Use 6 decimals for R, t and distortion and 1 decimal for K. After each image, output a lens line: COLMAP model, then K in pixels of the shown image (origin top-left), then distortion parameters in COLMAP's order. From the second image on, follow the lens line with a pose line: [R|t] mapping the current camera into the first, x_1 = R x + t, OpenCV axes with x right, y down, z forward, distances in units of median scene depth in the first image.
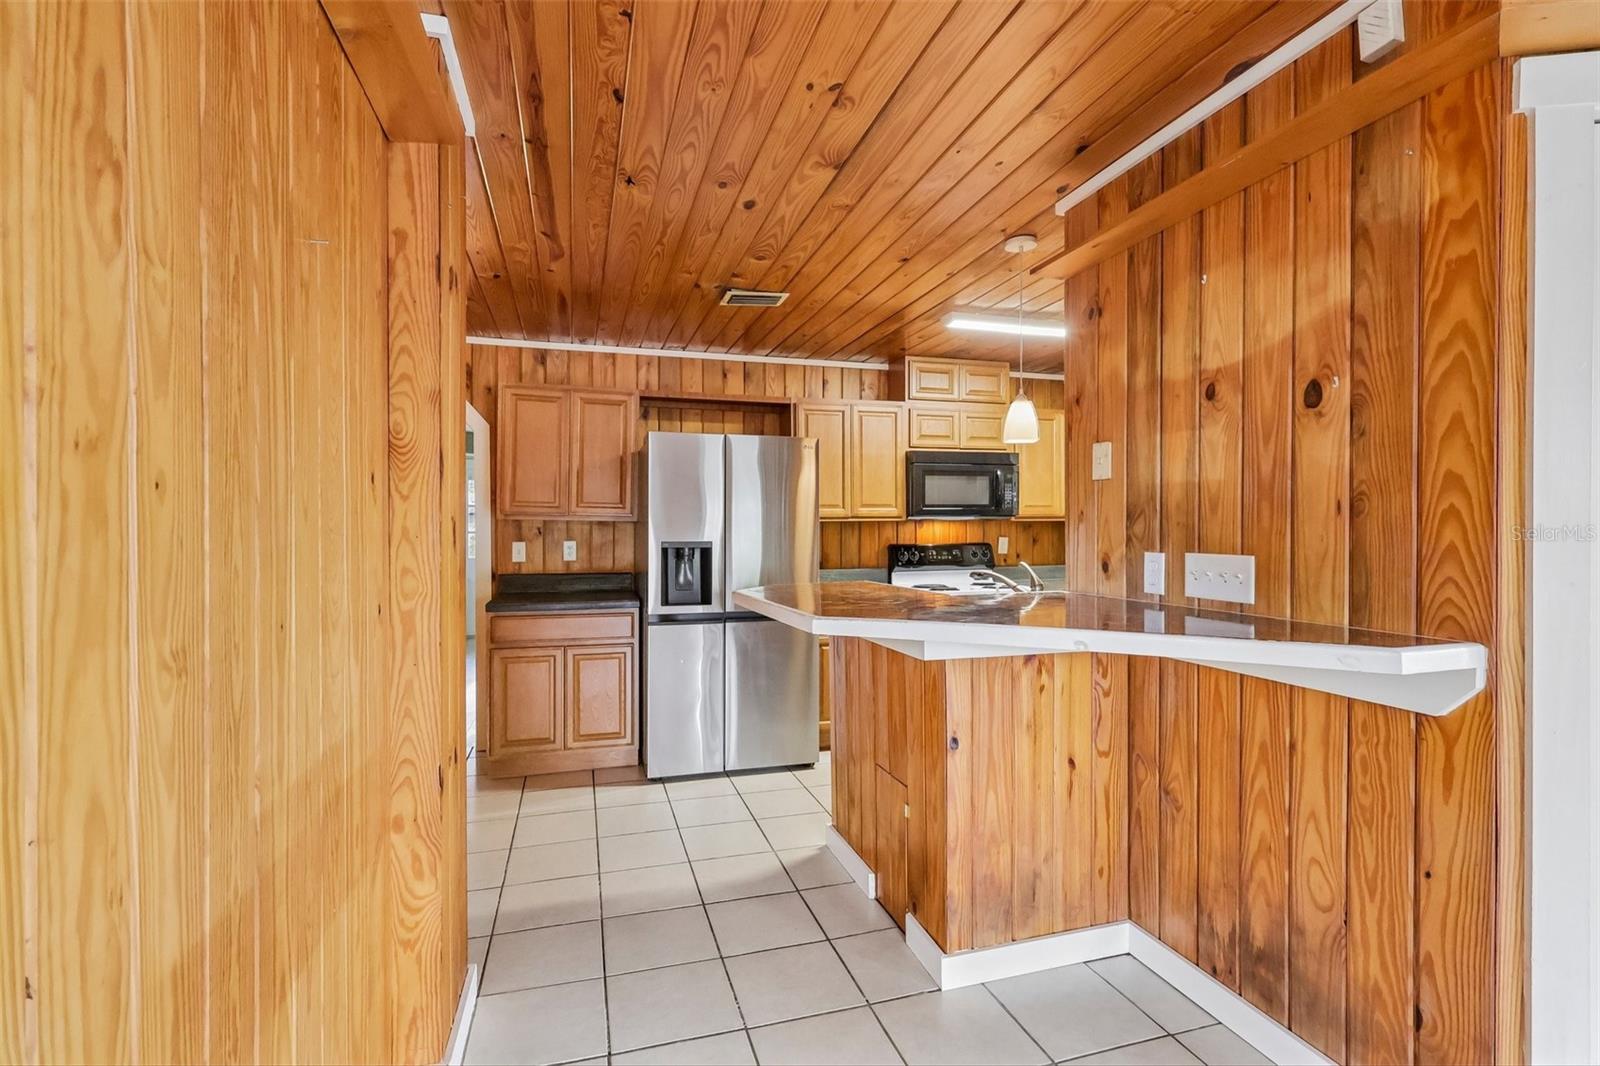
lens RADIAL K [[738.8, 0, 801.2], [0, 738.8, 535.3], [0, 0, 1]] dist [-0.001872, -0.000396]
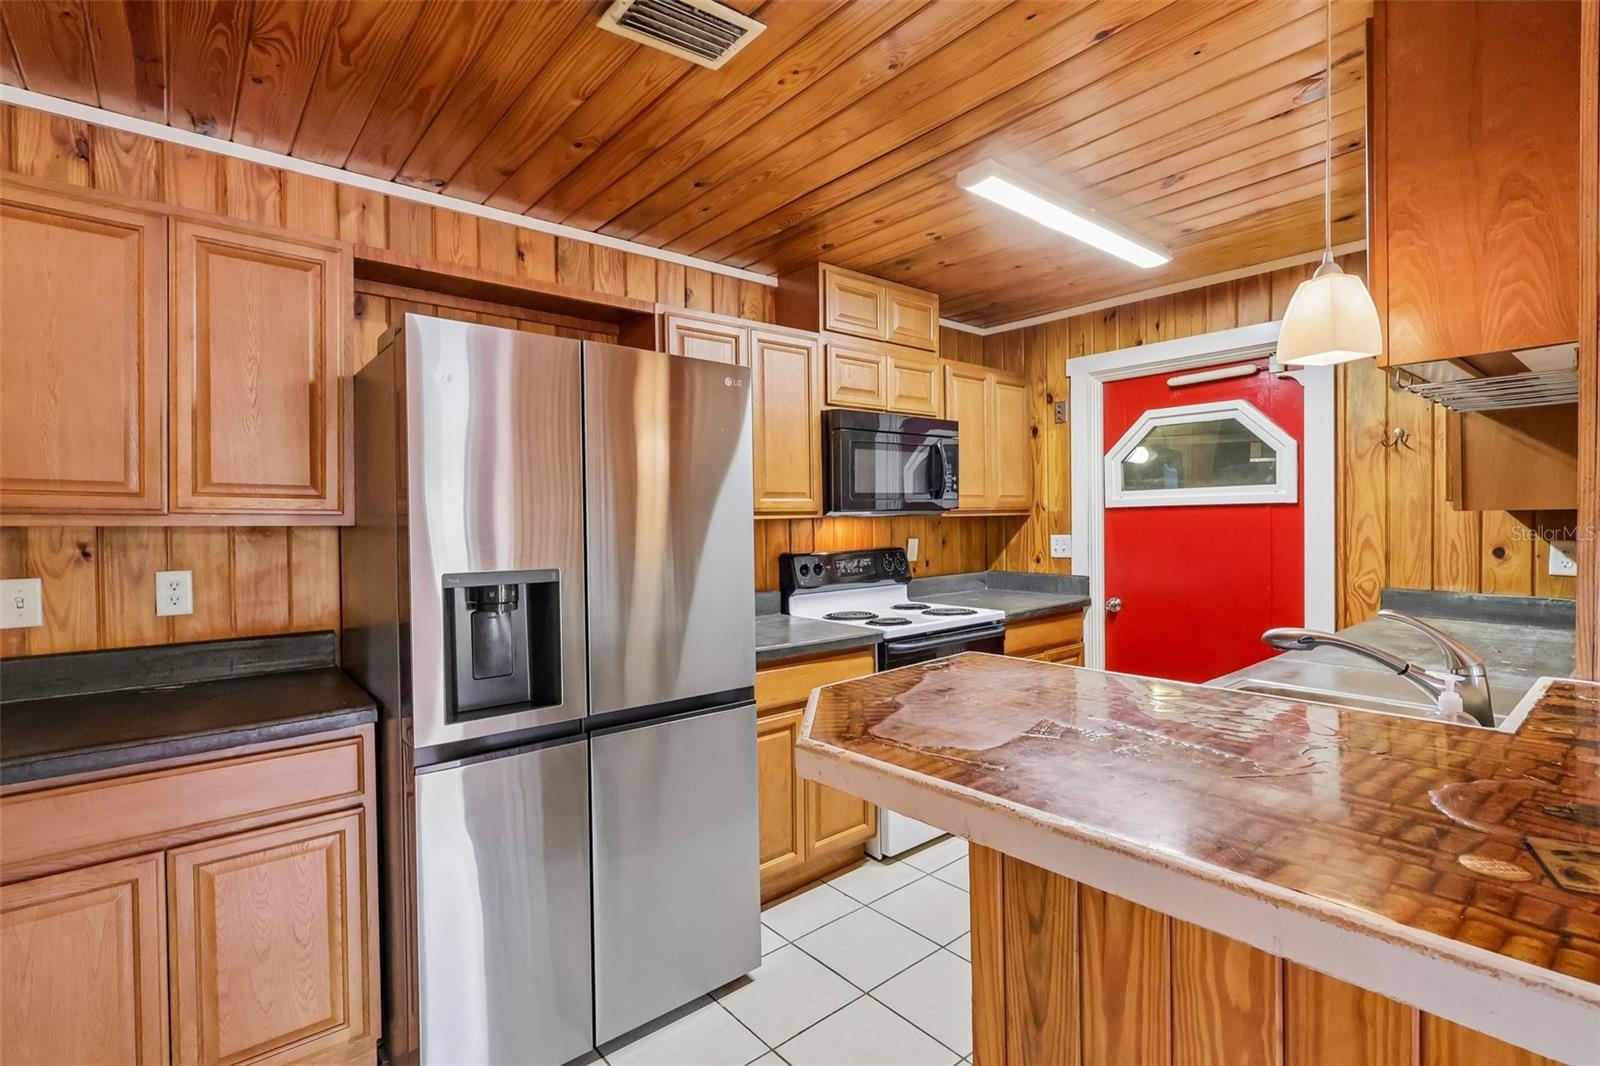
lens RADIAL K [[738.8, 0, 801.2], [0, 738.8, 535.3], [0, 0, 1]] dist [-0.001872, -0.000396]
pose [[0.918191, -0.019088, 0.395679, -0.143310], [0.015402, 0.999803, 0.012491, -0.014032], [-0.395839, -0.005375, 0.918304, 0.447786]]
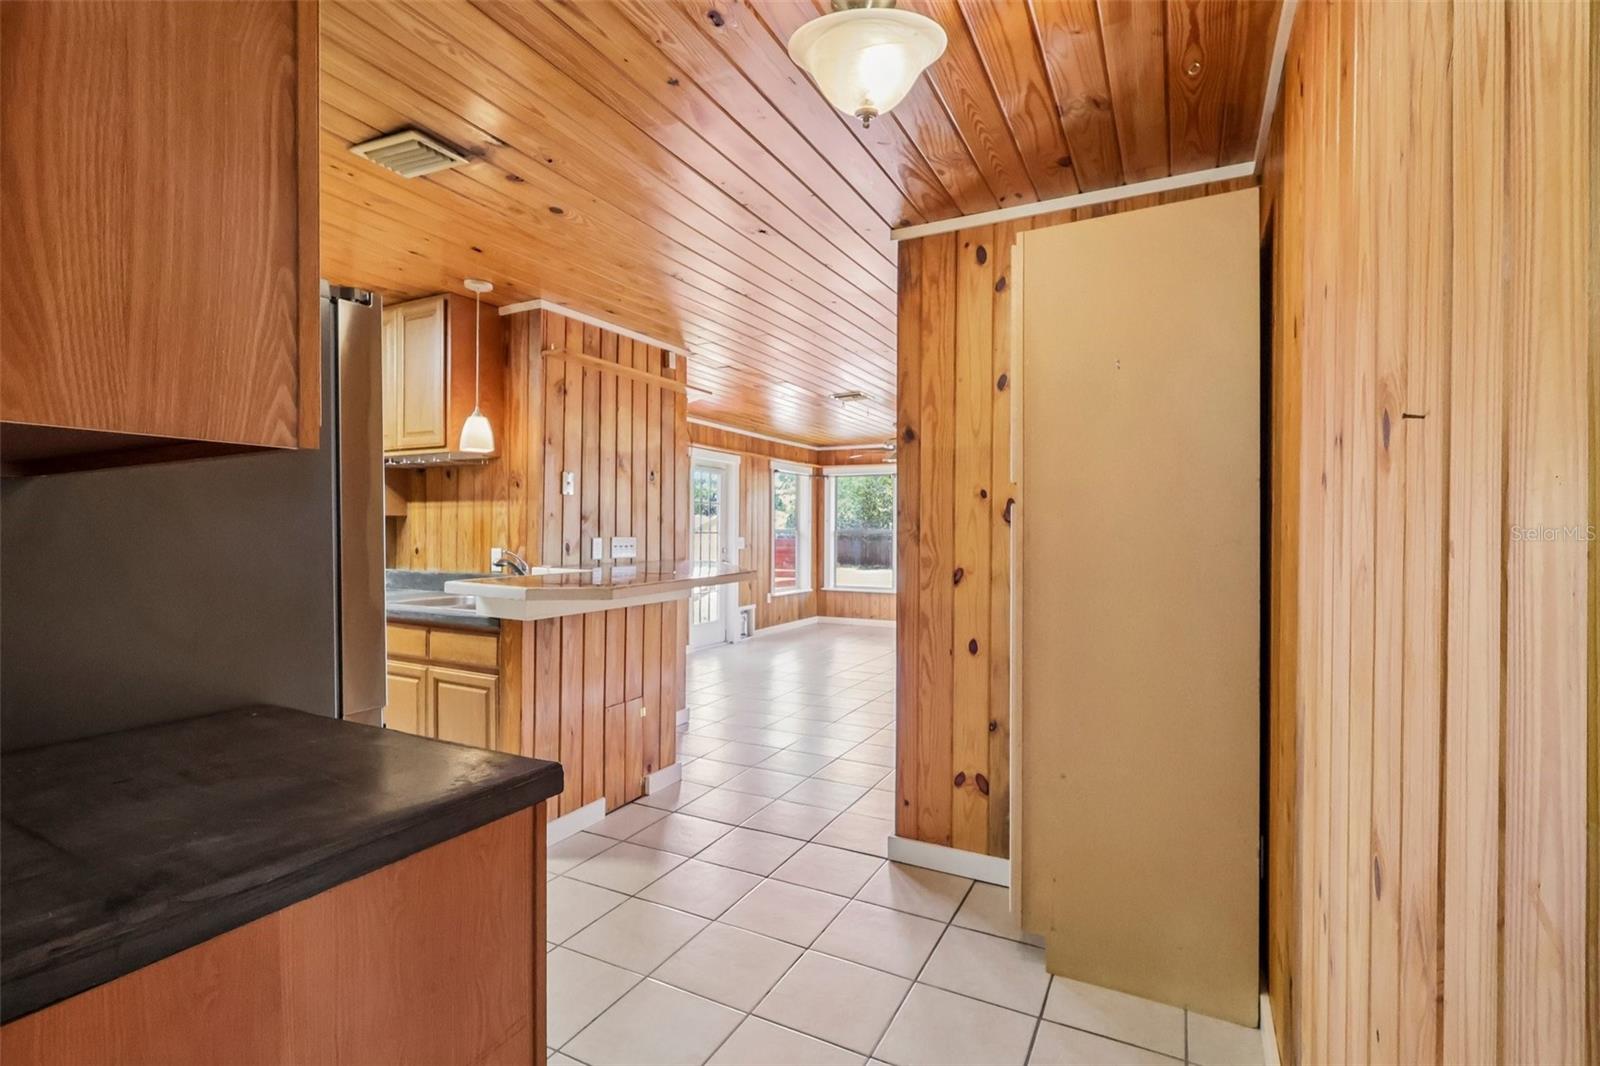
lens RADIAL K [[738.8, 0, 801.2], [0, 738.8, 535.3], [0, 0, 1]] dist [-0.001872, -0.000396]
pose [[-0.718499, -0.007661, 0.695485, -0.593801], [-0.000435, 0.999944, 0.010566, -0.001463], [-0.695527, 0.007290, -0.718463, 0.973059]]
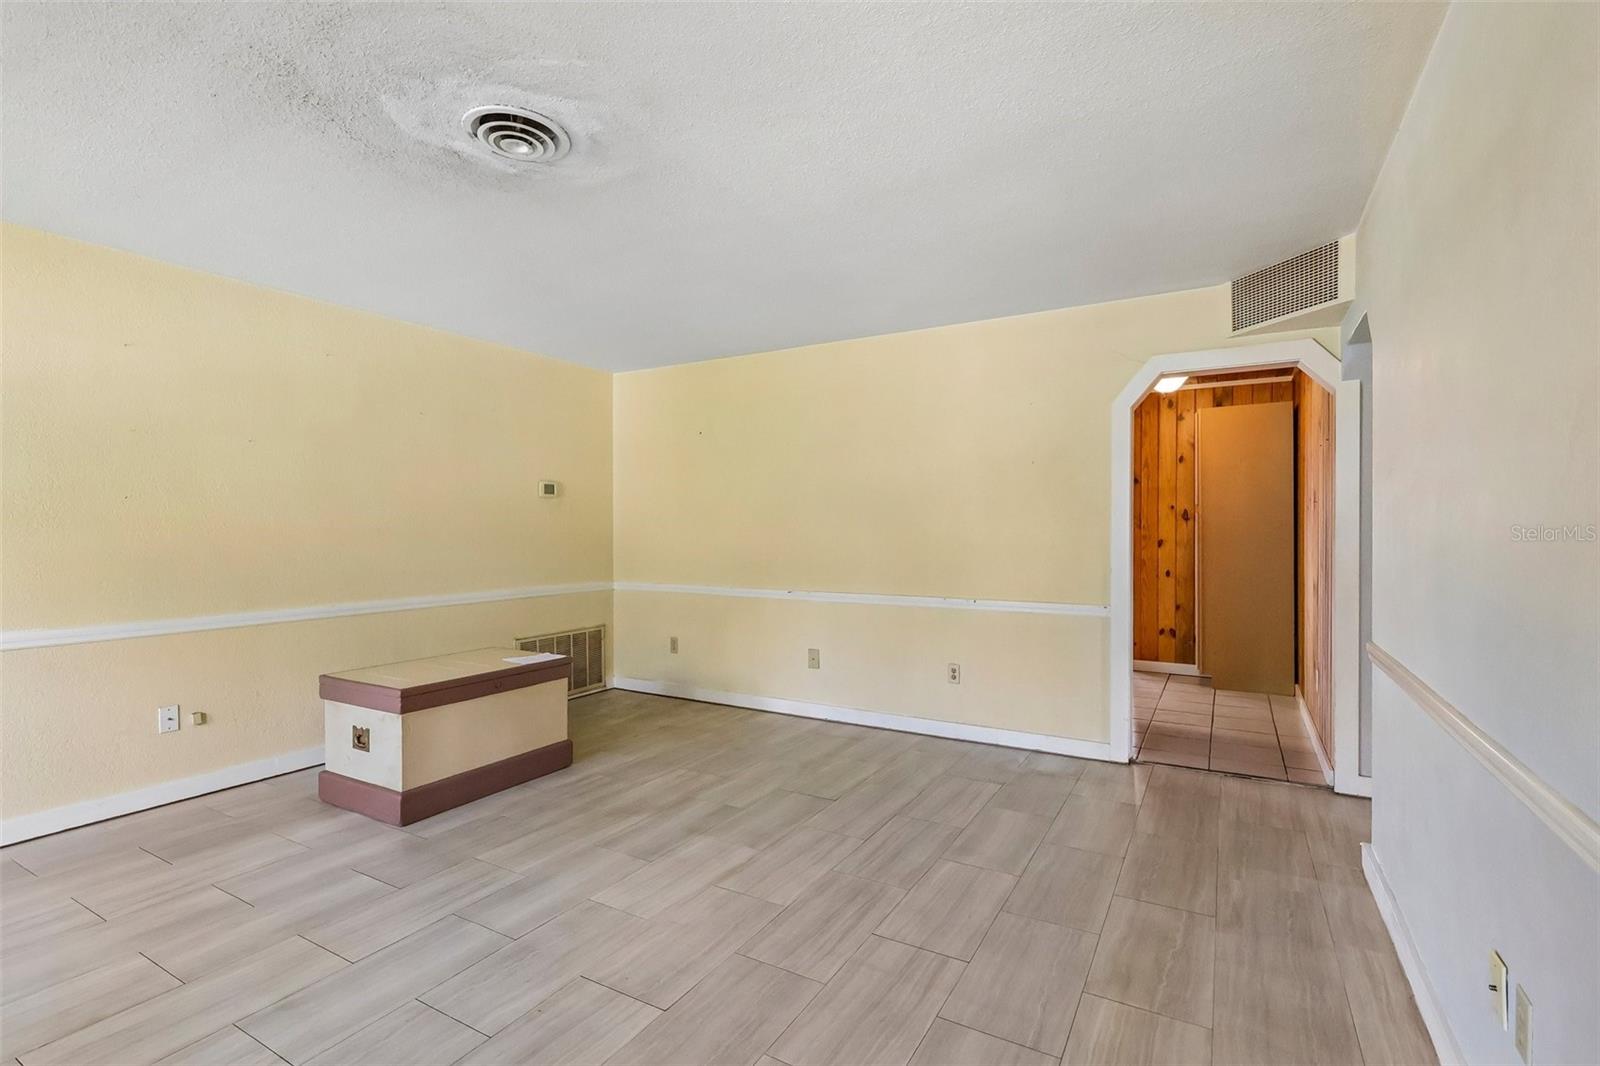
lens RADIAL K [[738.8, 0, 801.2], [0, 738.8, 535.3], [0, 0, 1]] dist [-0.001872, -0.000396]
pose [[-0.683727, -0.004906, 0.729721, -0.822431], [0.007571, 0.999876, 0.013816, -0.000525], [-0.729698, 0.014971, -0.683605, 1.914108]]
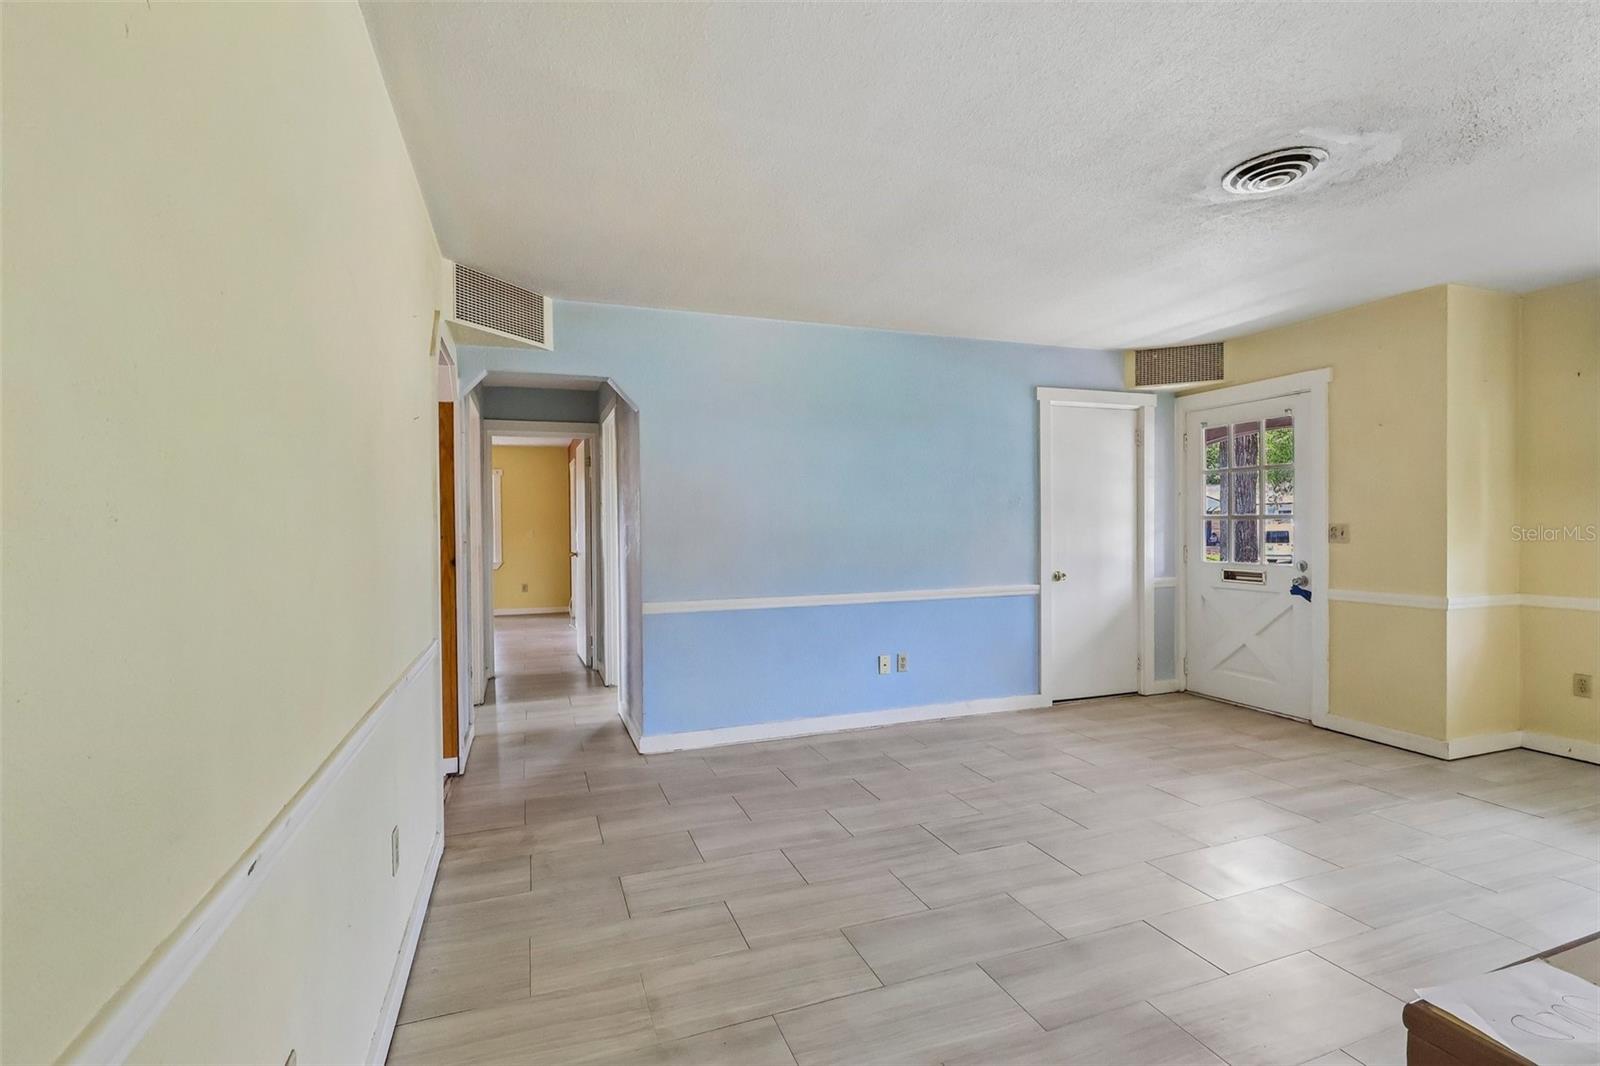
lens RADIAL K [[738.8, 0, 801.2], [0, 738.8, 535.3], [0, 0, 1]] dist [-0.001872, -0.000396]
pose [[0.060995, 0.012657, -0.998058, 0.238985], [0.004300, 0.999907, 0.012944, 0.002564], [0.998129, -0.005081, 0.060935, 1.301980]]
